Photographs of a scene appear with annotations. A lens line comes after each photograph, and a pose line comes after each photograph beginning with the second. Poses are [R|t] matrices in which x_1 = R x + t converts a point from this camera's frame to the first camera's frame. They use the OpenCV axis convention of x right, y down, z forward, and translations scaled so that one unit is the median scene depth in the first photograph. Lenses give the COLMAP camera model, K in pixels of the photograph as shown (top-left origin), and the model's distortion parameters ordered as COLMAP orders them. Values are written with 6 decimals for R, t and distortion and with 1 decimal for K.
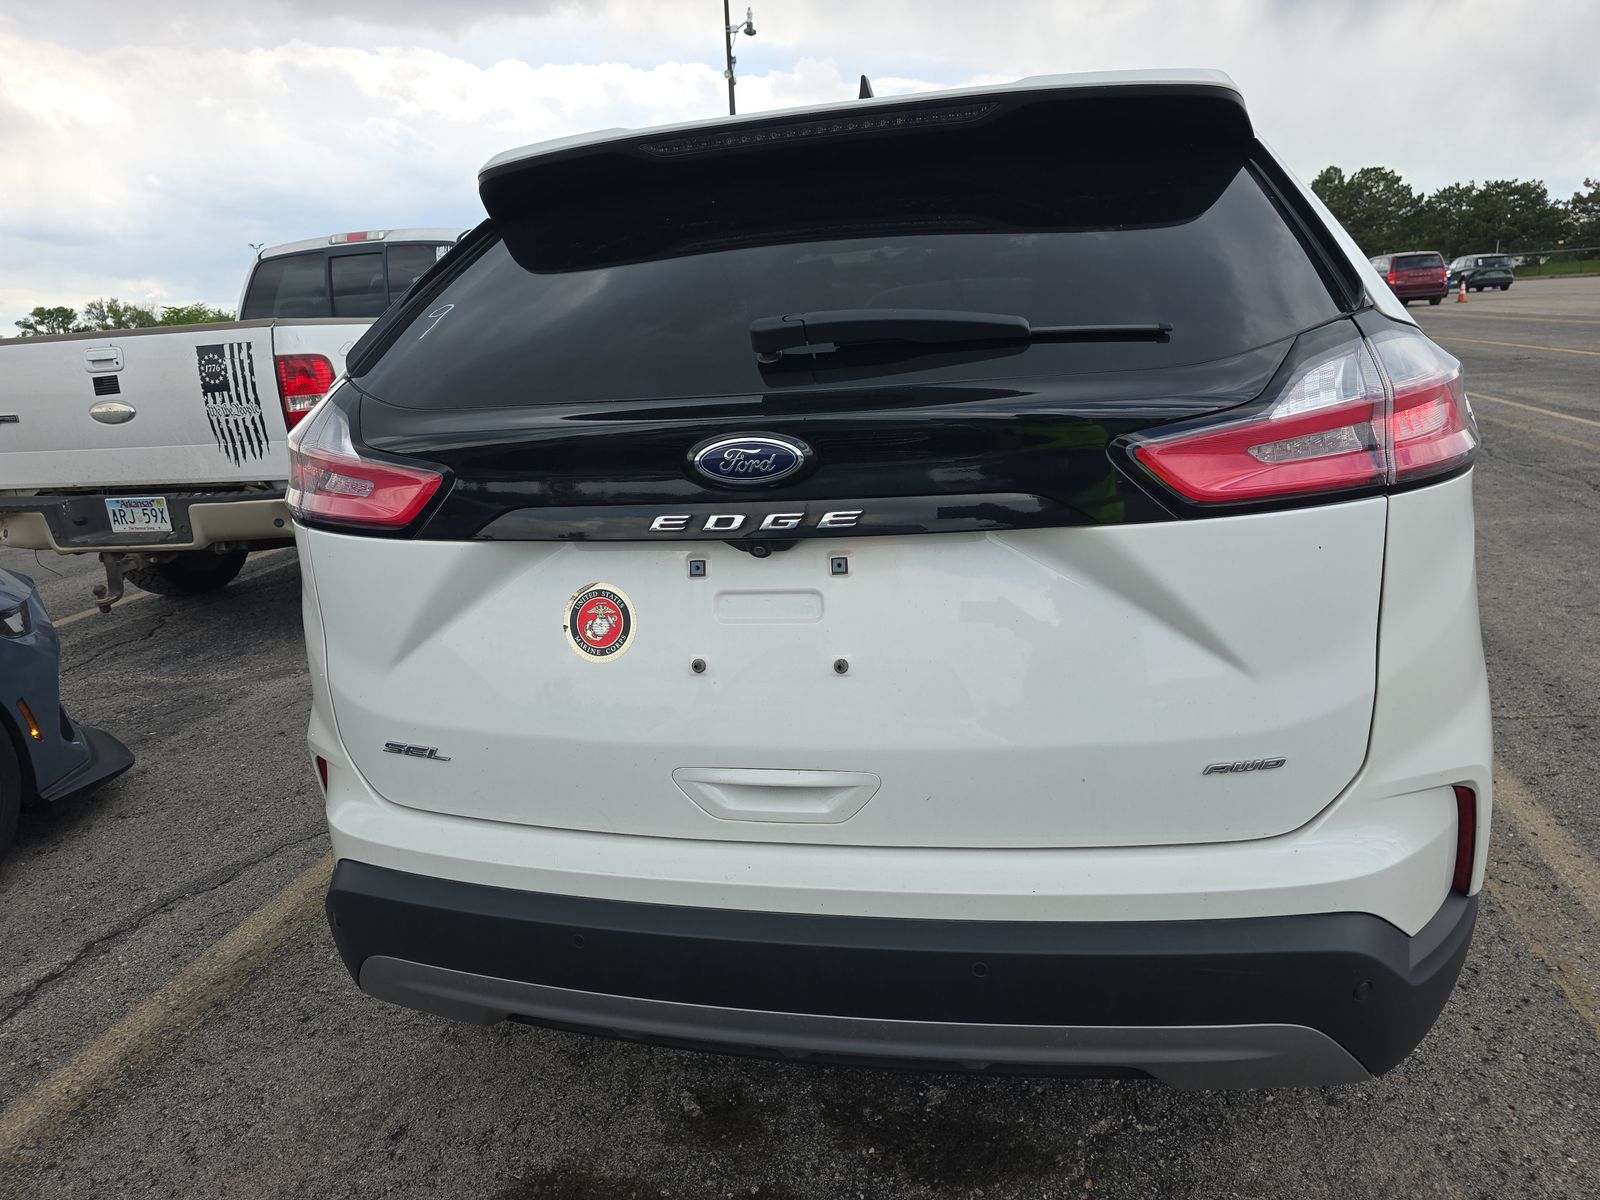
lens RADIAL K [[1094.4, 0, 800.0], [0, 1094.4, 600.0], [0, 0, 1]] dist [0.041106, -0.041846]
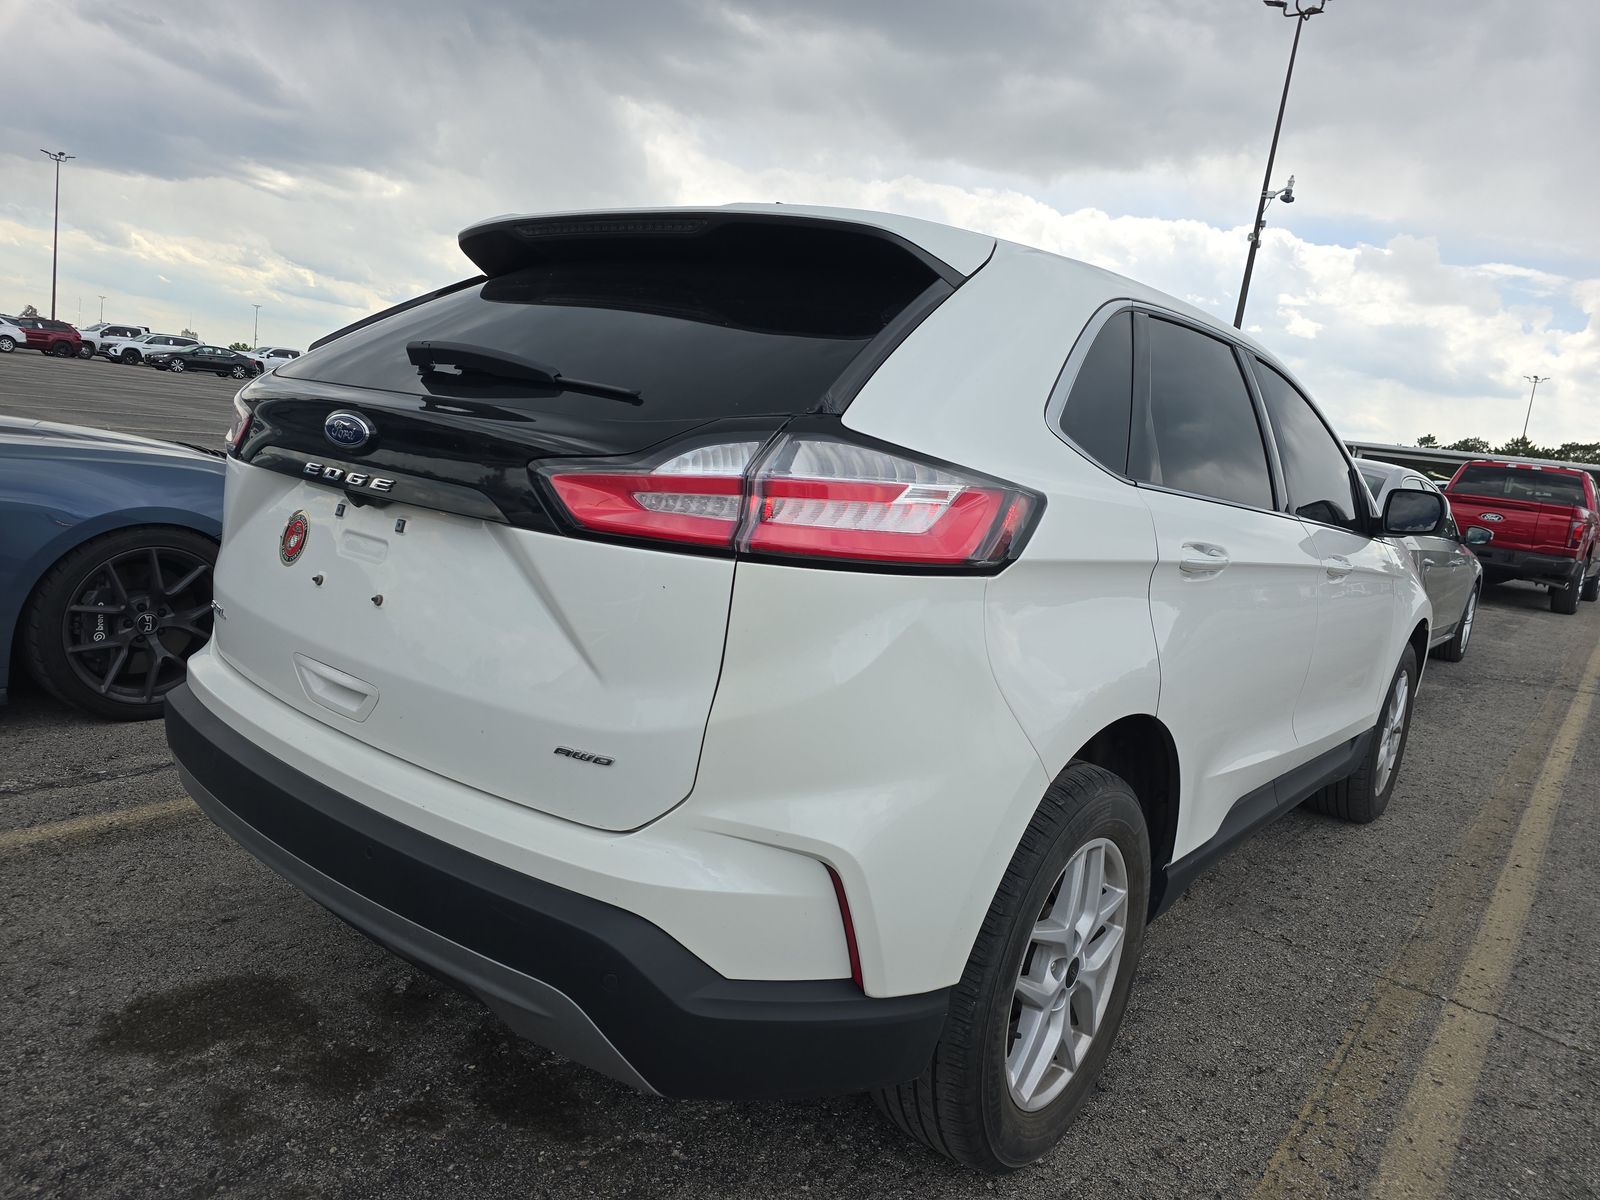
lens RADIAL K [[1094.4, 0, 800.0], [0, 1094.4, 600.0], [0, 0, 1]] dist [0.041106, -0.041846]
pose [[0.880045, 0.238272, -0.410788, 0.681597], [-0.283227, 0.957681, -0.051275, -0.009433], [0.381186, 0.161471, 0.910288, -0.004855]]
